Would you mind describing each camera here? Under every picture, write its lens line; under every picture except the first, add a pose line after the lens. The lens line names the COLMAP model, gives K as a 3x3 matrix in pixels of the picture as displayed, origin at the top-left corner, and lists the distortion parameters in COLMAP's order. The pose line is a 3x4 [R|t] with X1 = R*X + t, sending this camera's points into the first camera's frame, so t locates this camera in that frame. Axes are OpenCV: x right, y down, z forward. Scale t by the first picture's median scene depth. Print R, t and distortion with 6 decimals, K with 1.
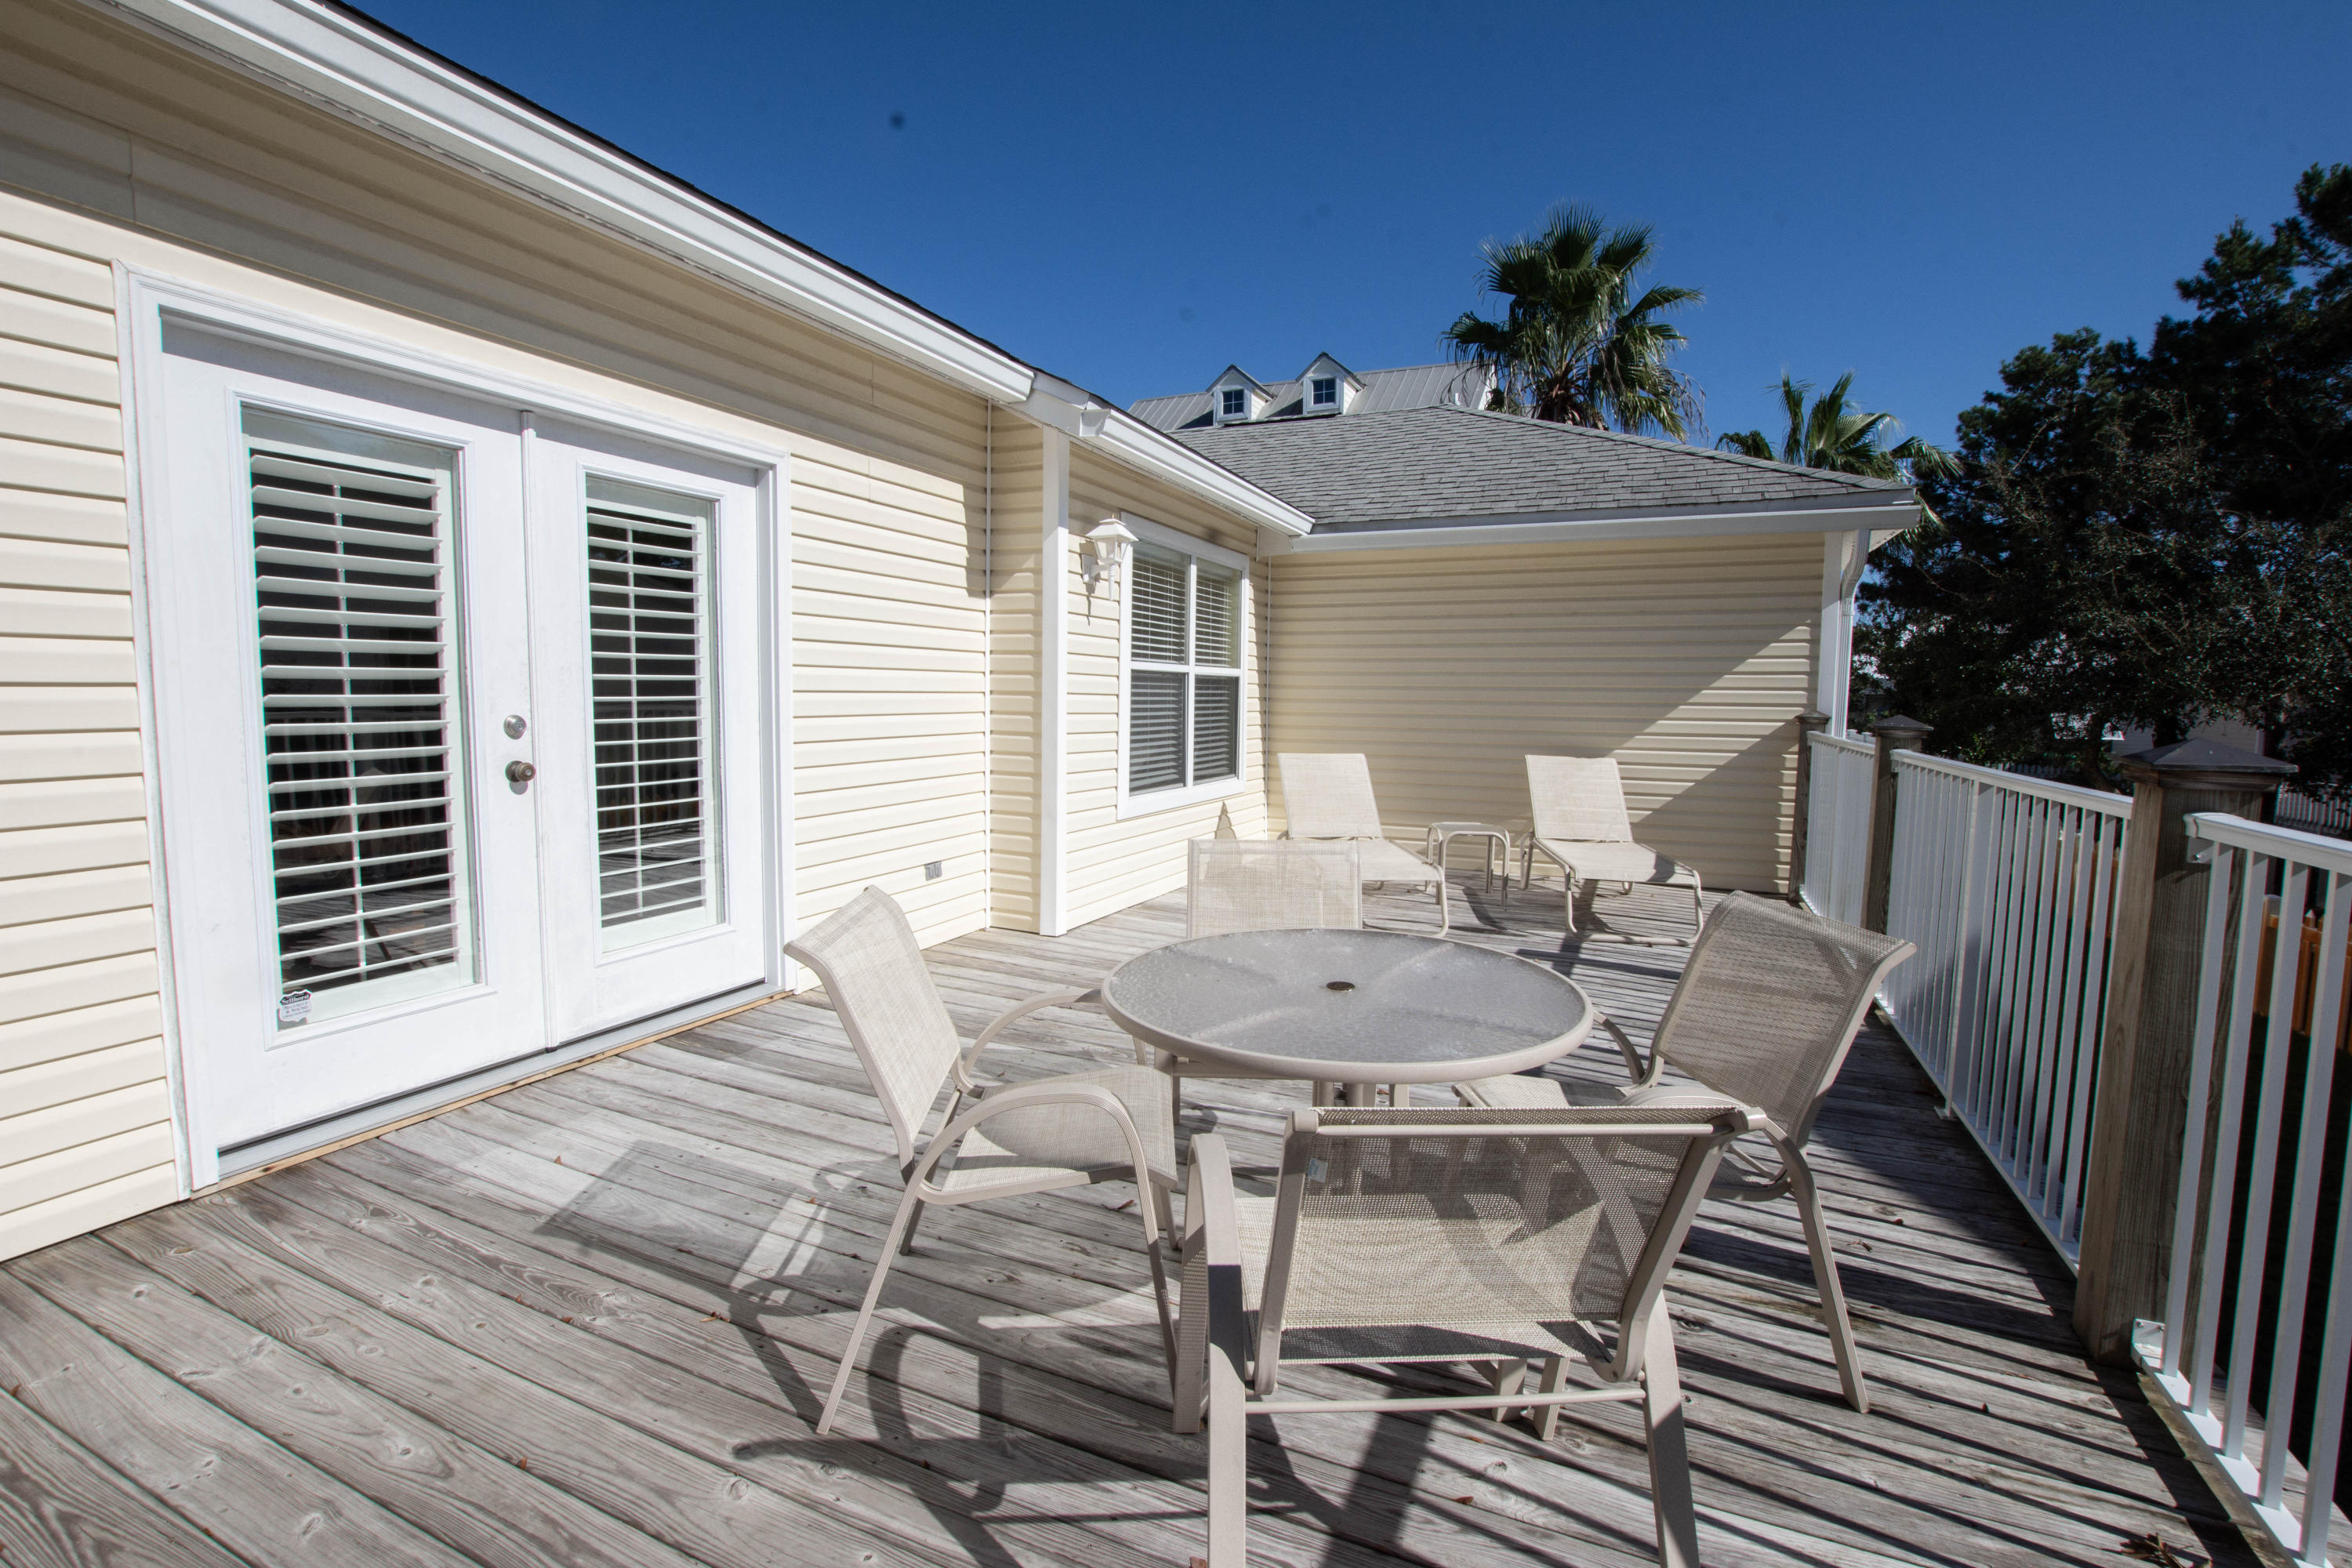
lens RADIAL K [[1033.3, 0, 1188.1], [0, 1033.3, 782.1], [0, 0, 1]] dist [-0.037220, 0.006549]
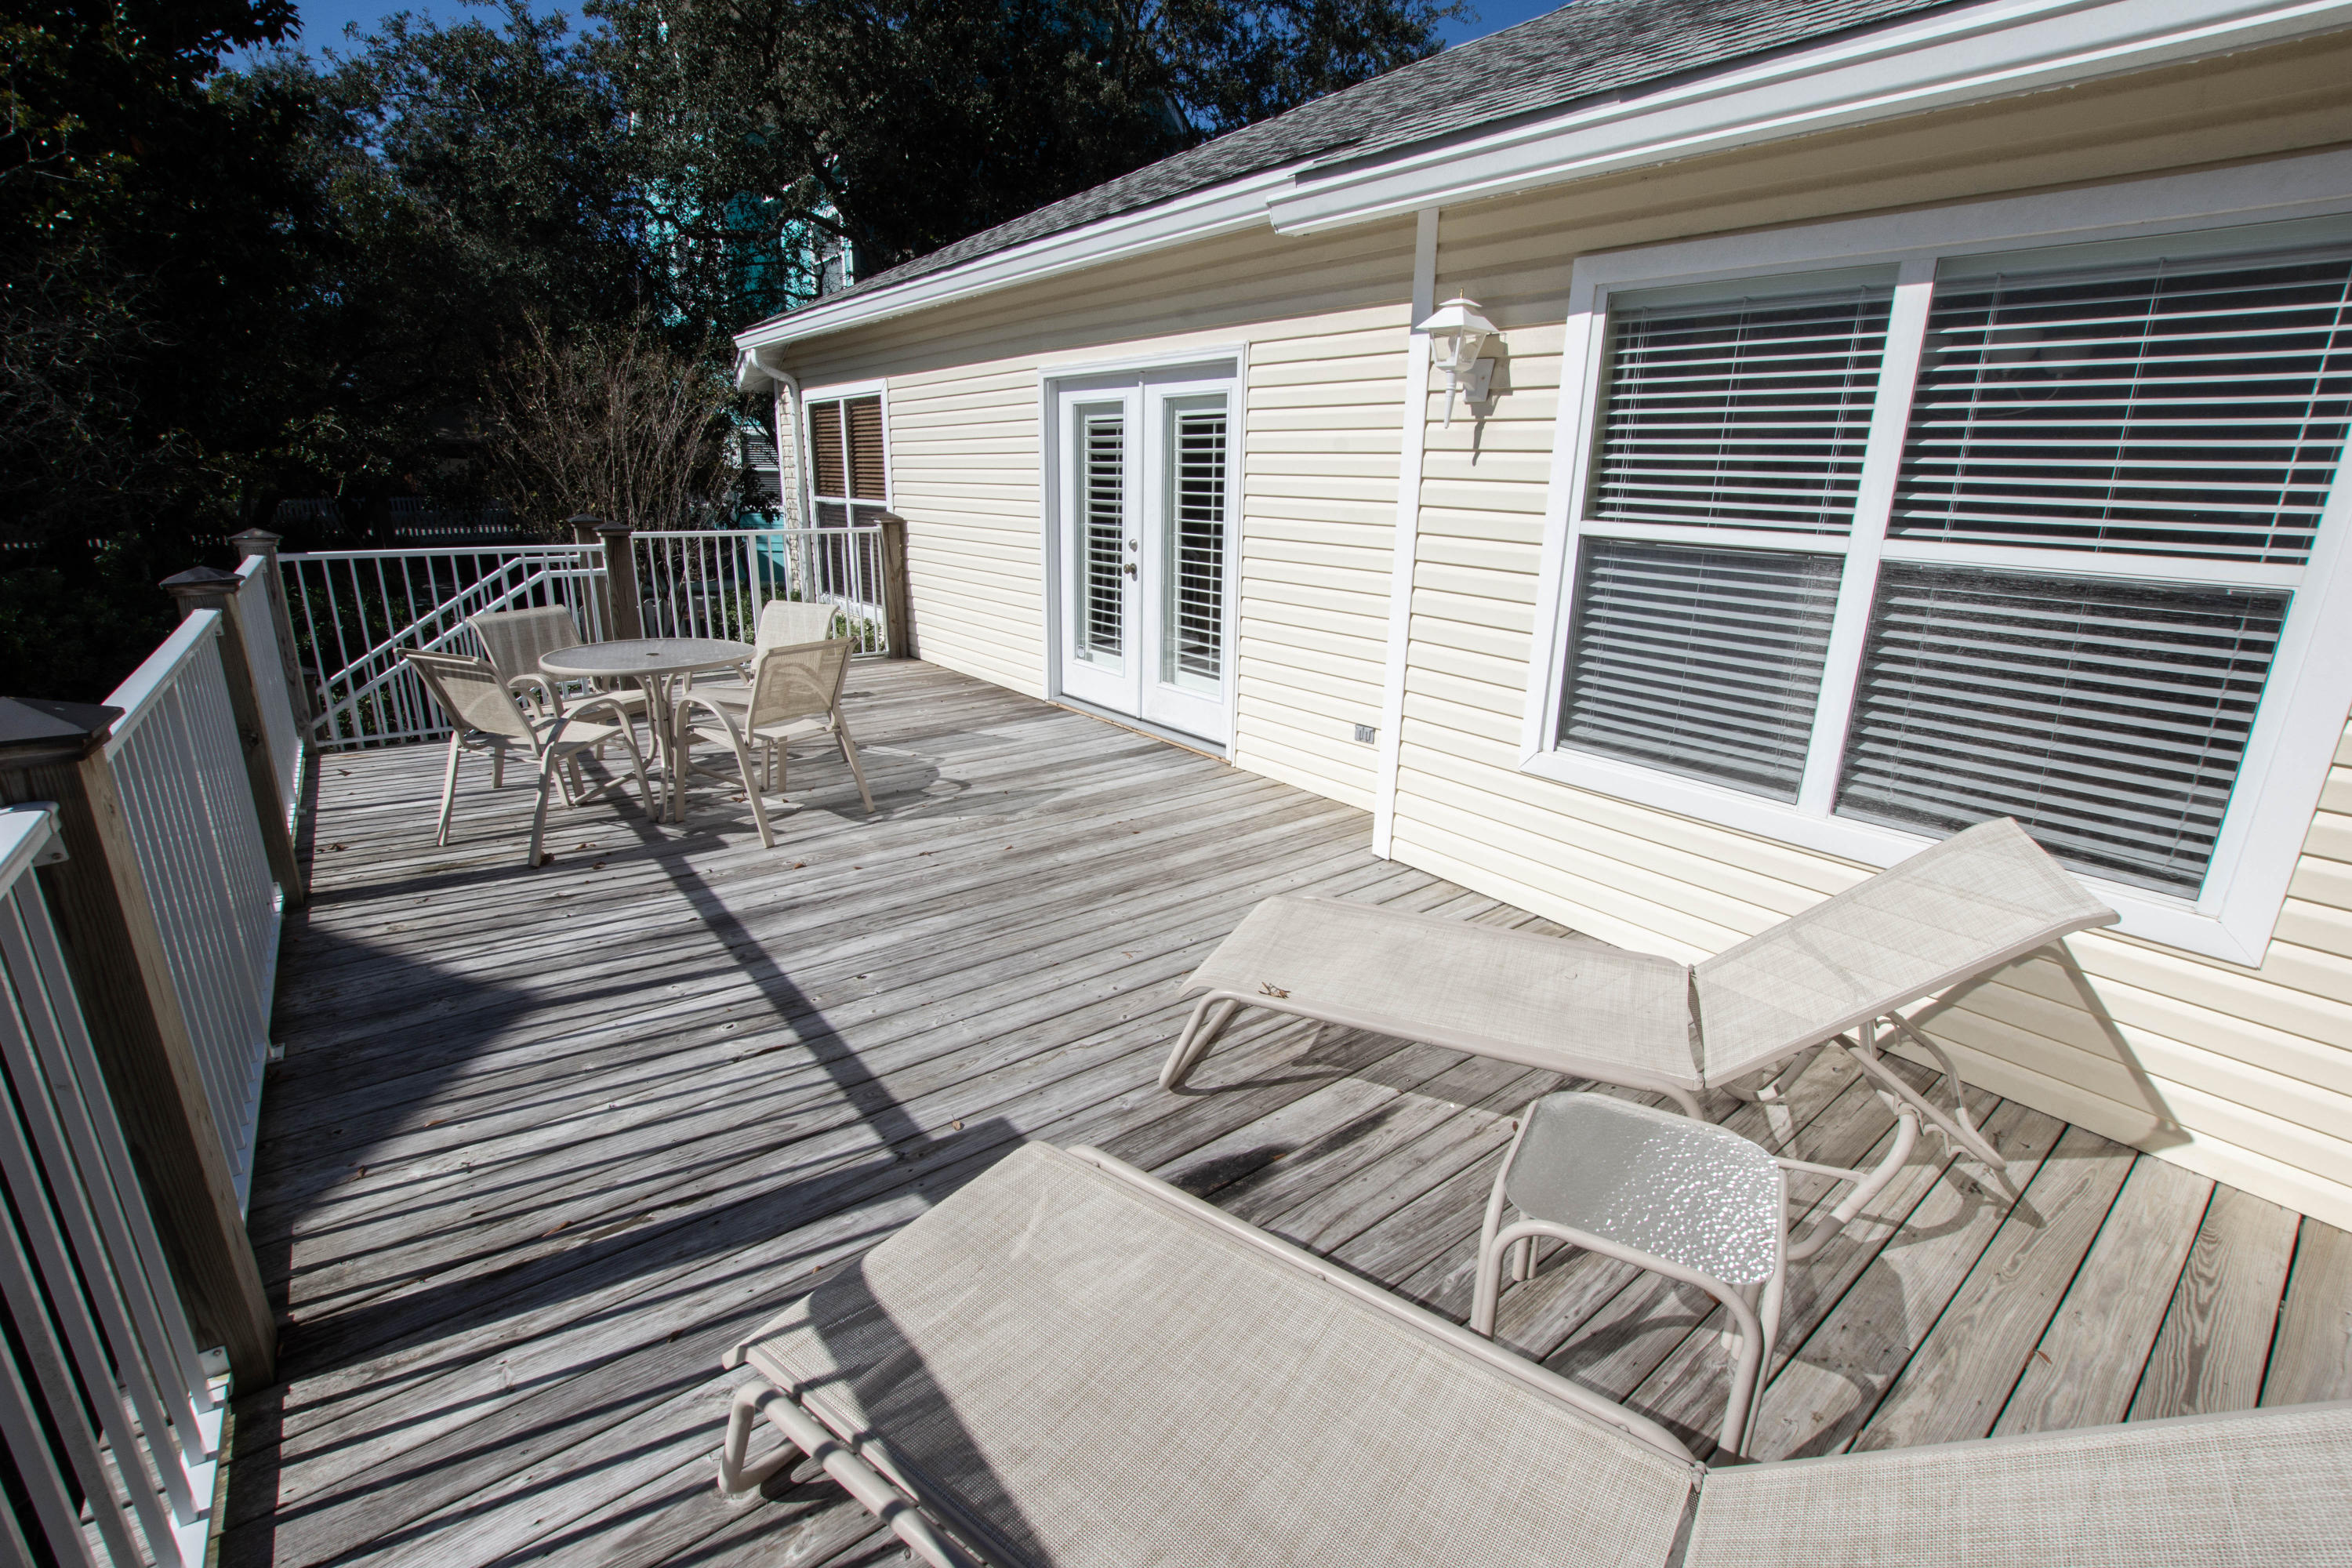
lens RADIAL K [[1033.3, 0, 1188.1], [0, 1033.3, 782.1], [0, 0, 1]] dist [-0.037220, 0.006549]
pose [[-0.456151, 0.234410, -0.858474, 0.937942], [-0.102131, 0.944520, 0.312172, -0.219690], [0.884022, 0.230075, -0.406903, 1.738567]]
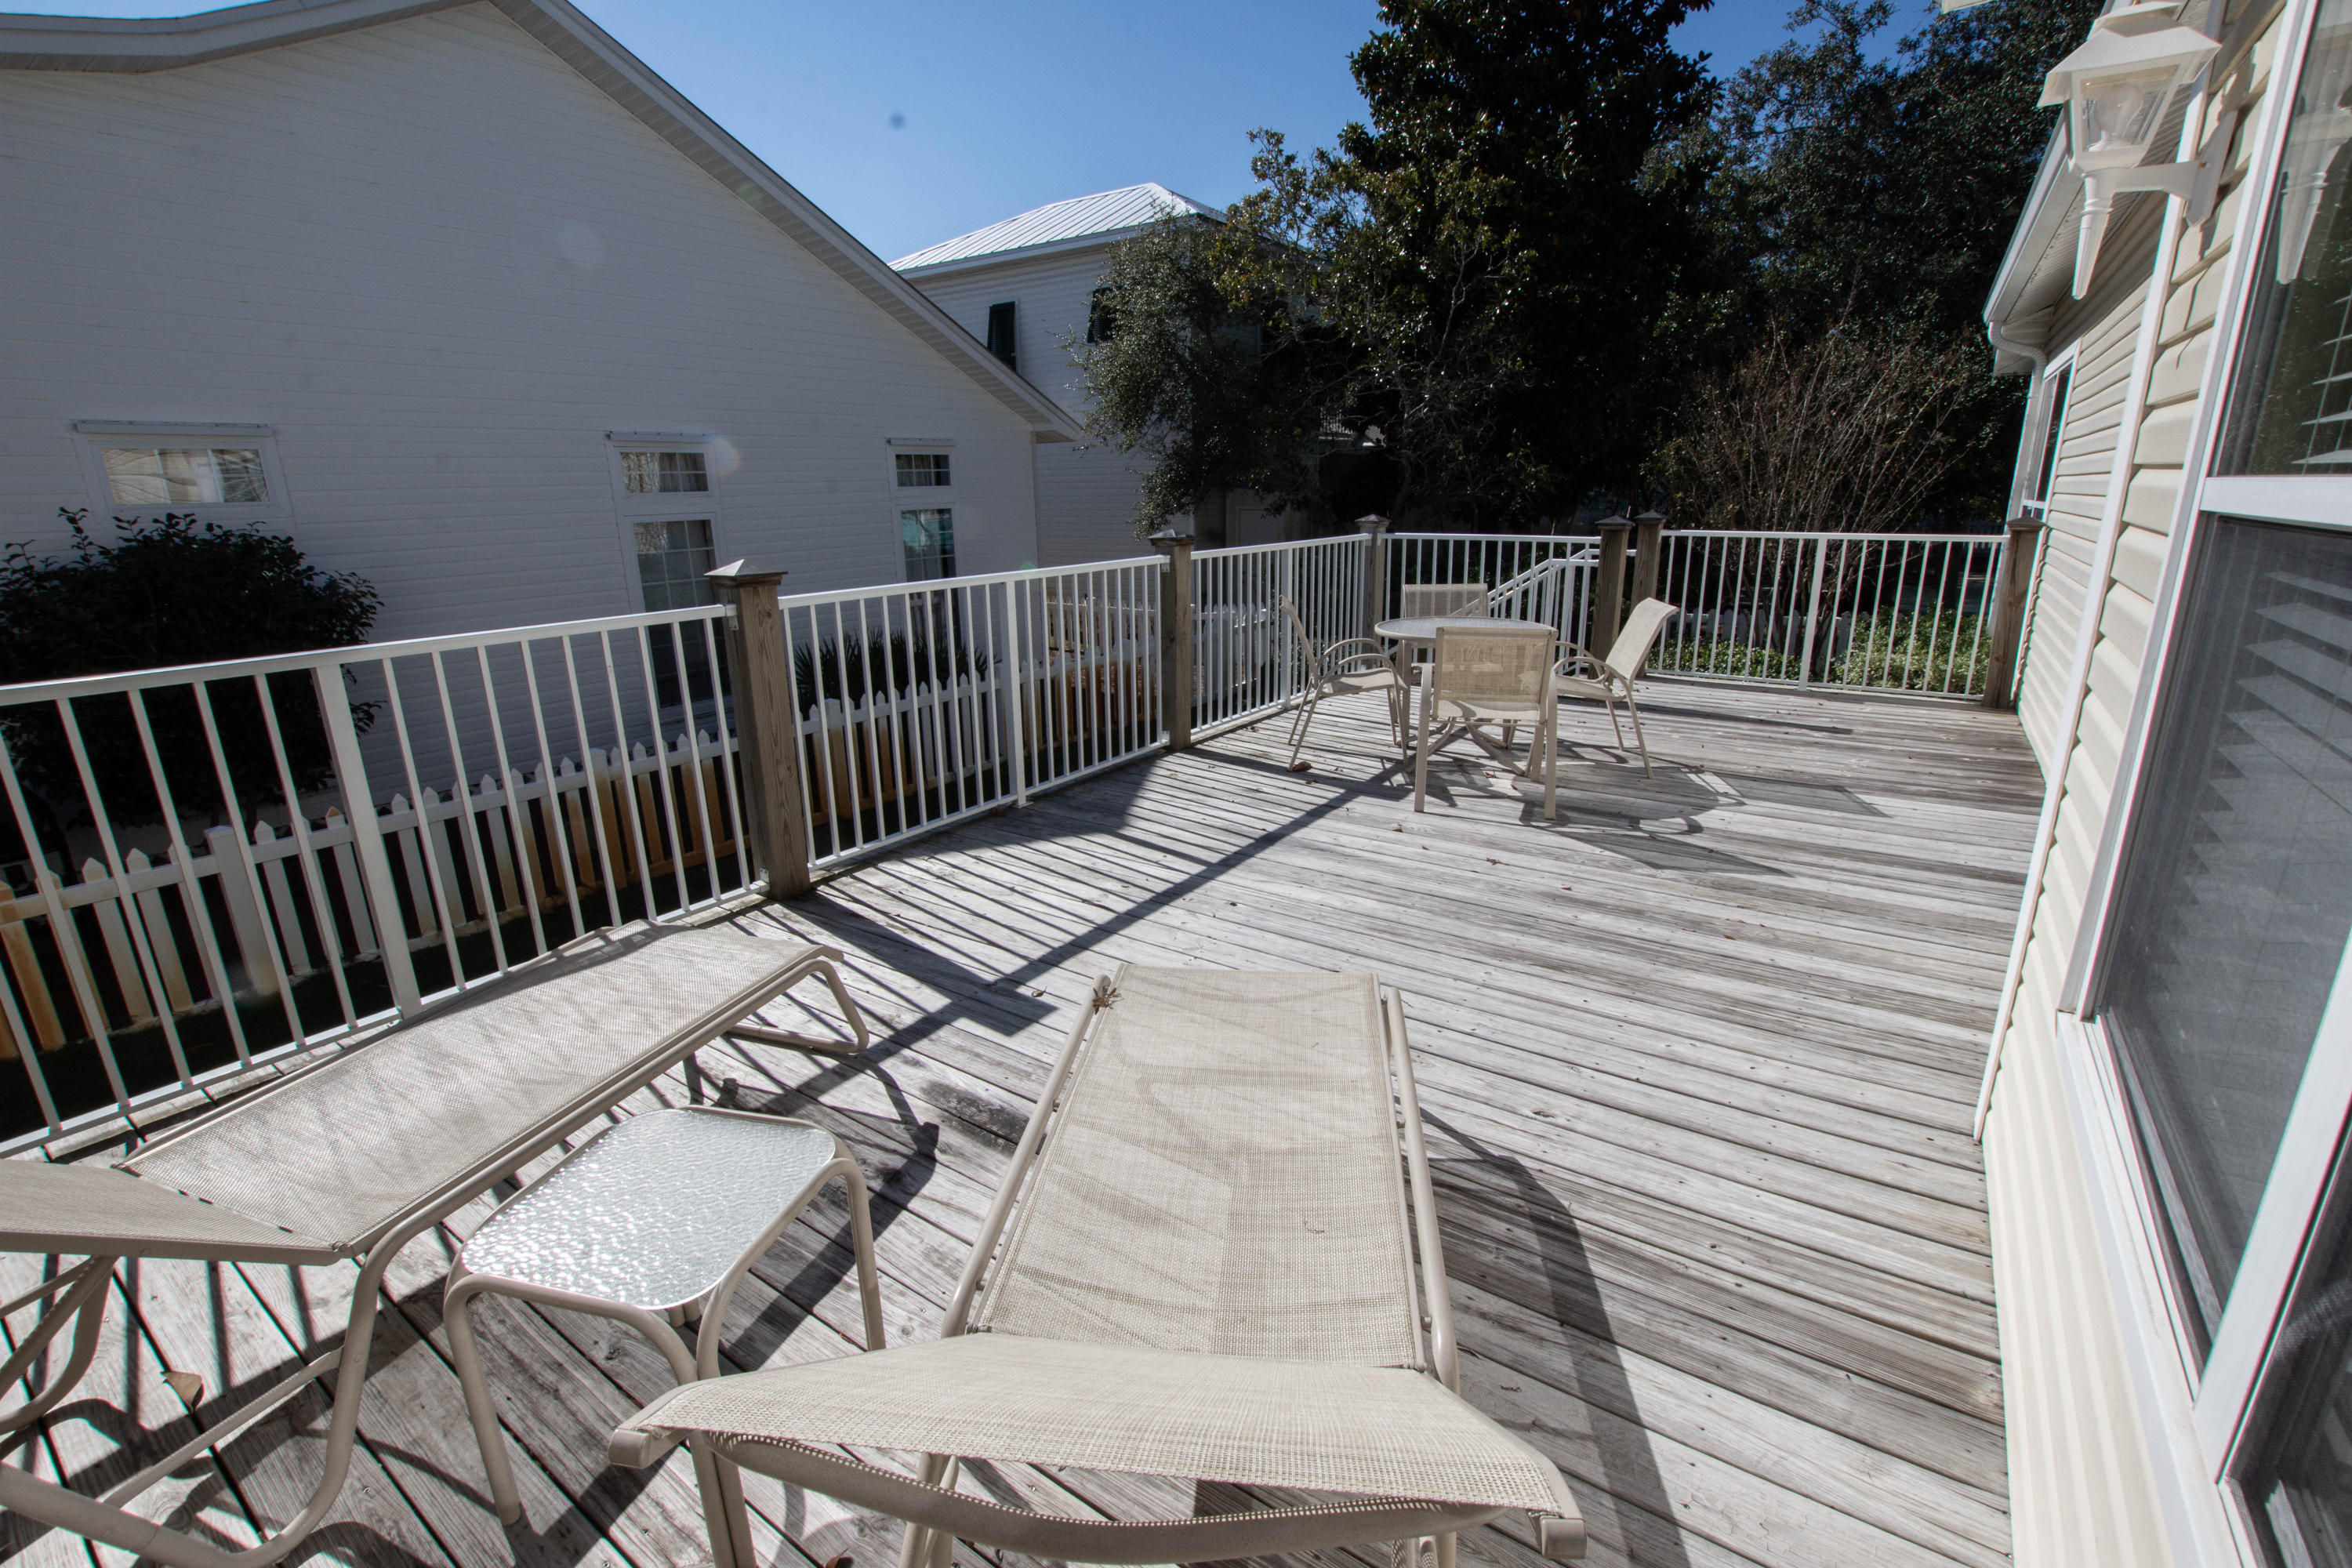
lens RADIAL K [[1033.3, 0, 1188.1], [0, 1033.3, 782.1], [0, 0, 1]] dist [-0.037220, 0.006549]
pose [[-0.984504, -0.043739, 0.169819, 0.213279], [0.020593, 0.932860, 0.359651, -0.228853], [-0.174148, 0.357574, -0.917504, 2.059774]]
